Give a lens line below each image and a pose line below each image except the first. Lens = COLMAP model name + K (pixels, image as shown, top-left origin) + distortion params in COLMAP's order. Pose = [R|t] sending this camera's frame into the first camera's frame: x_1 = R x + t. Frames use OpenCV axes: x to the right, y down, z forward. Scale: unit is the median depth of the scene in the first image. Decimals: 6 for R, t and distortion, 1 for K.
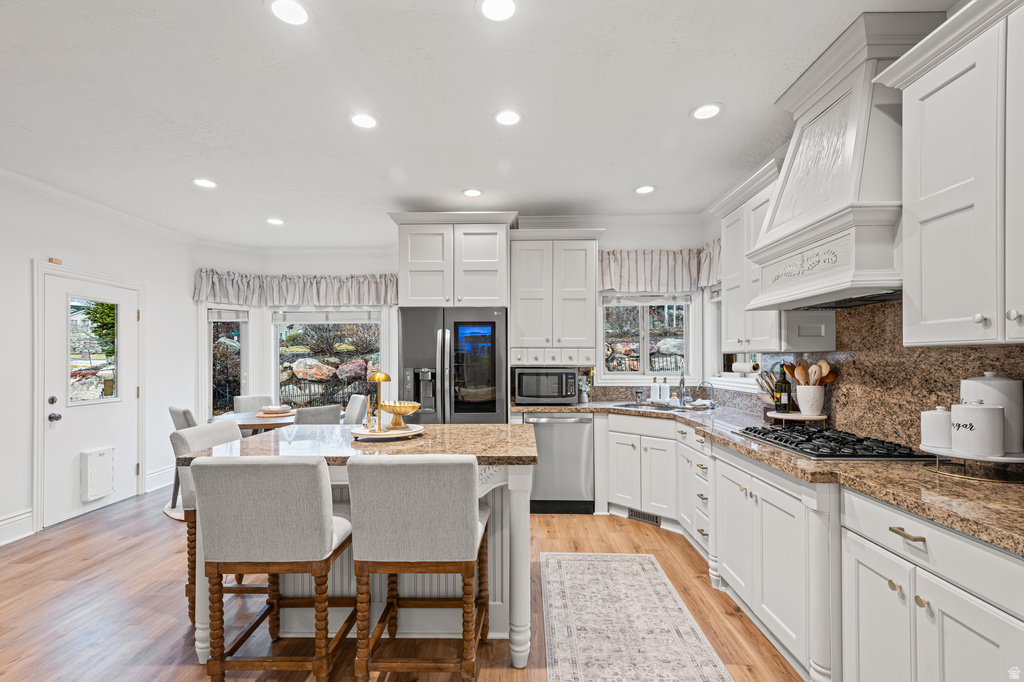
lens RADIAL K [[462.3, 0, 511.1], [0, 462.3, 358.3], [0, 0, 1]] dist [0.009721, -0.000166]
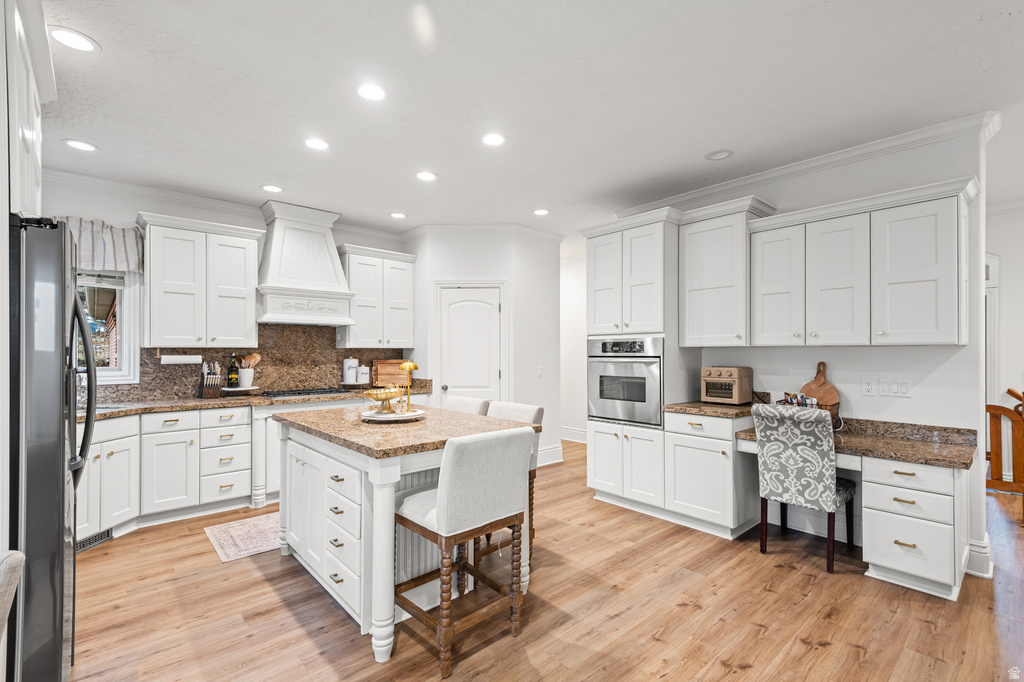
lens RADIAL K [[462.3, 0, 514.5], [0, 462.3, 344.6], [0, 0, 1]] dist [0.009721, -0.000166]
pose [[-0.688563, 0.016271, 0.724994, -0.799995], [0.001763, 0.999783, -0.020764, 0.006497], [-0.725174, -0.013019, -0.688442, 0.966782]]
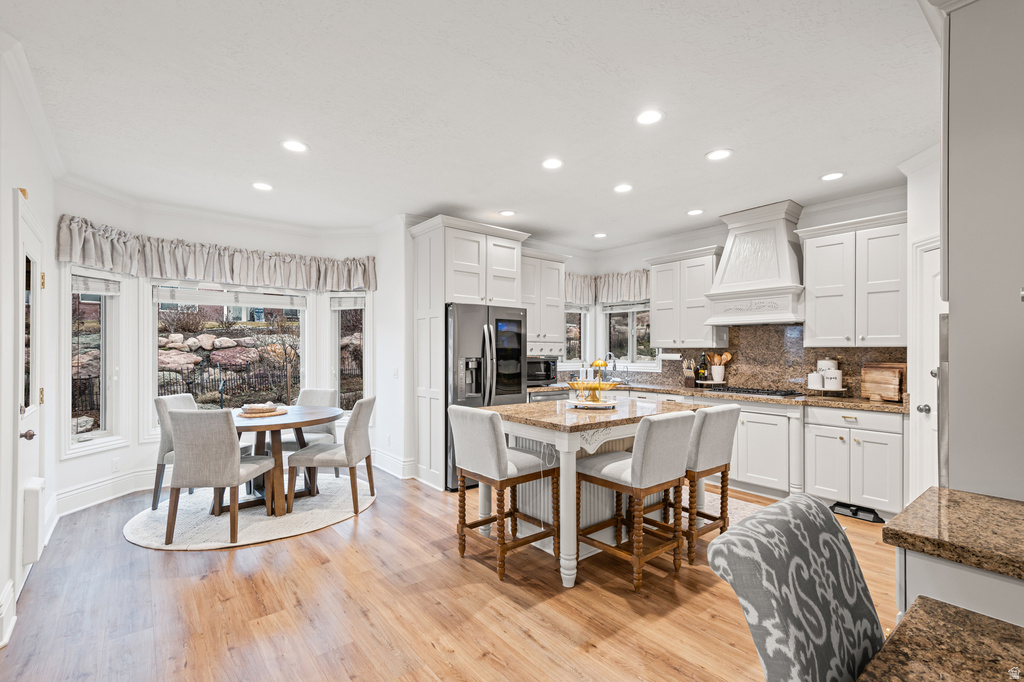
lens RADIAL K [[462.3, 0, 506.3], [0, 462.3, 348.2], [0, 0, 1]] dist [0.009721, -0.000166]
pose [[0.767378, 0.009255, 0.641128, -0.830501], [-0.007816, 0.999957, -0.005080, 0.002368], [-0.641147, -0.001113, 0.767417, 0.069088]]
